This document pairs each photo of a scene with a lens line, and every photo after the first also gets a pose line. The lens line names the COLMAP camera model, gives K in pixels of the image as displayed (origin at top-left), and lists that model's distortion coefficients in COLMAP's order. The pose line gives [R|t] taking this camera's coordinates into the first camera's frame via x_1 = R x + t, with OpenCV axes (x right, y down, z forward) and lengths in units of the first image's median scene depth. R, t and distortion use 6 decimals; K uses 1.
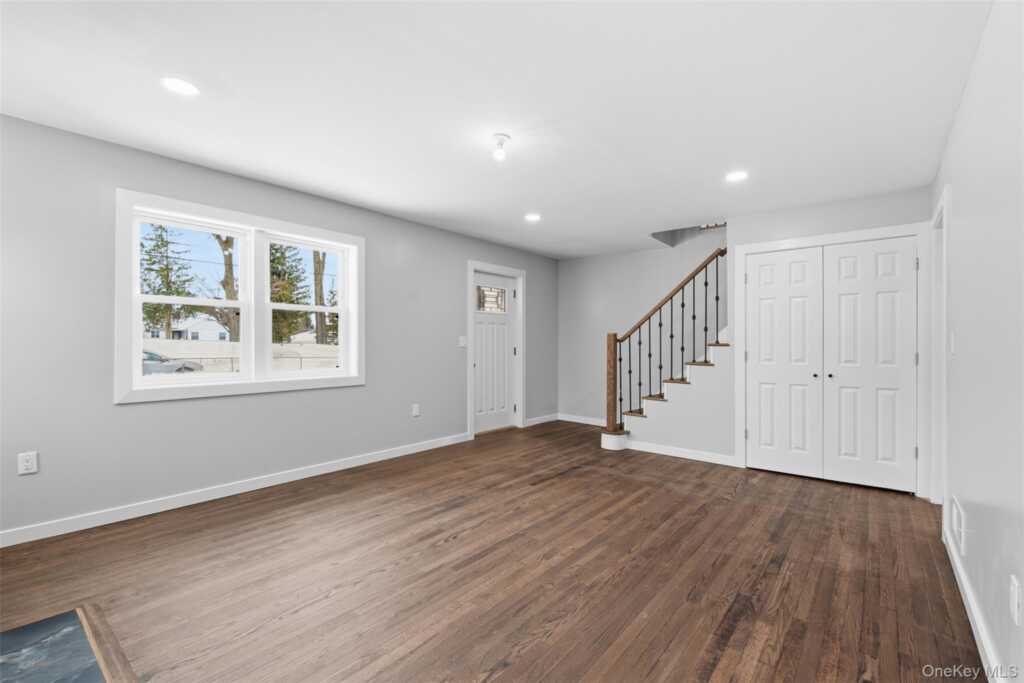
lens RADIAL K [[449.5, 0, 512.0], [0, 449.5, 341.5], [0, 0, 1]] dist [-0.001029, -0.000056]
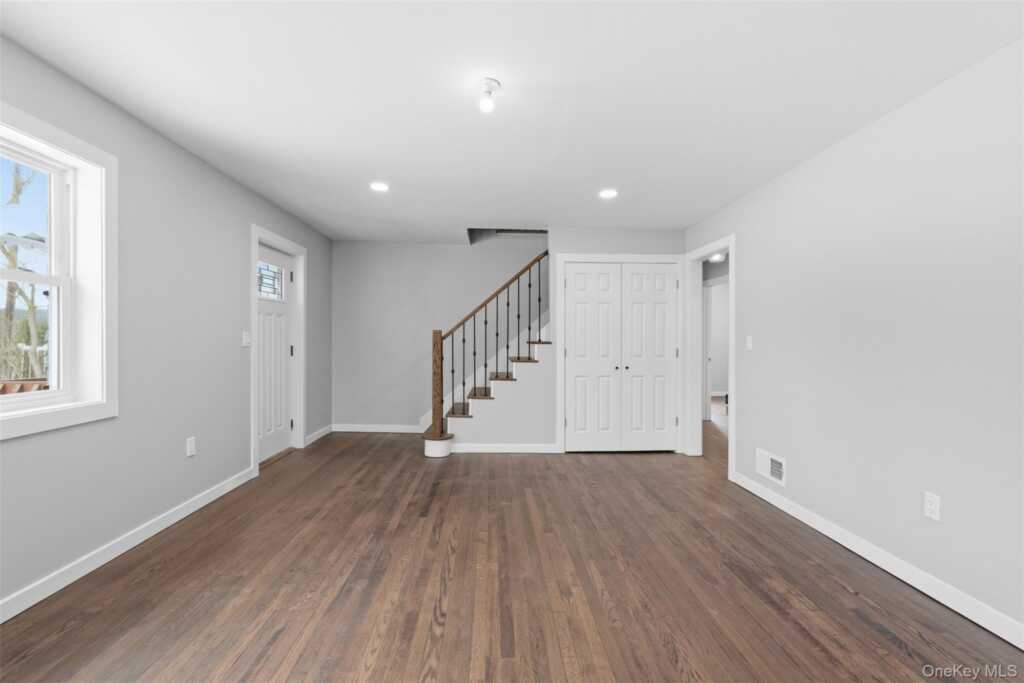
lens RADIAL K [[454.7, 0, 508.8], [0, 454.7, 337.2], [0, 0, 1]] dist [-0.002678, 0.000021]
pose [[0.746990, 0.003523, 0.664826, -0.389537], [-0.006833, 0.999974, 0.002378, -0.009277], [-0.664800, -0.006319, 0.746995, 0.282451]]
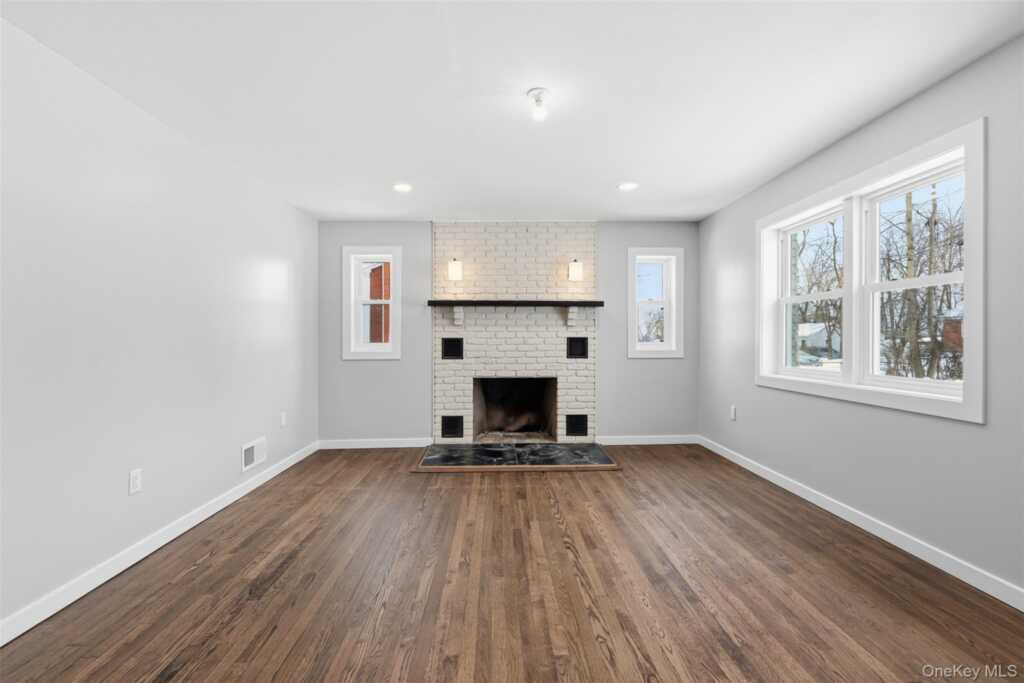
lens RADIAL K [[449.5, 0, 512.0], [0, 449.5, 341.5], [0, 0, 1]] dist [-0.001029, -0.000056]
pose [[-0.749628, -0.000092, -0.661860, 0.416830], [0.002545, 0.999992, -0.003023, 0.009994], [0.661855, -0.003950, -0.749621, 1.179429]]
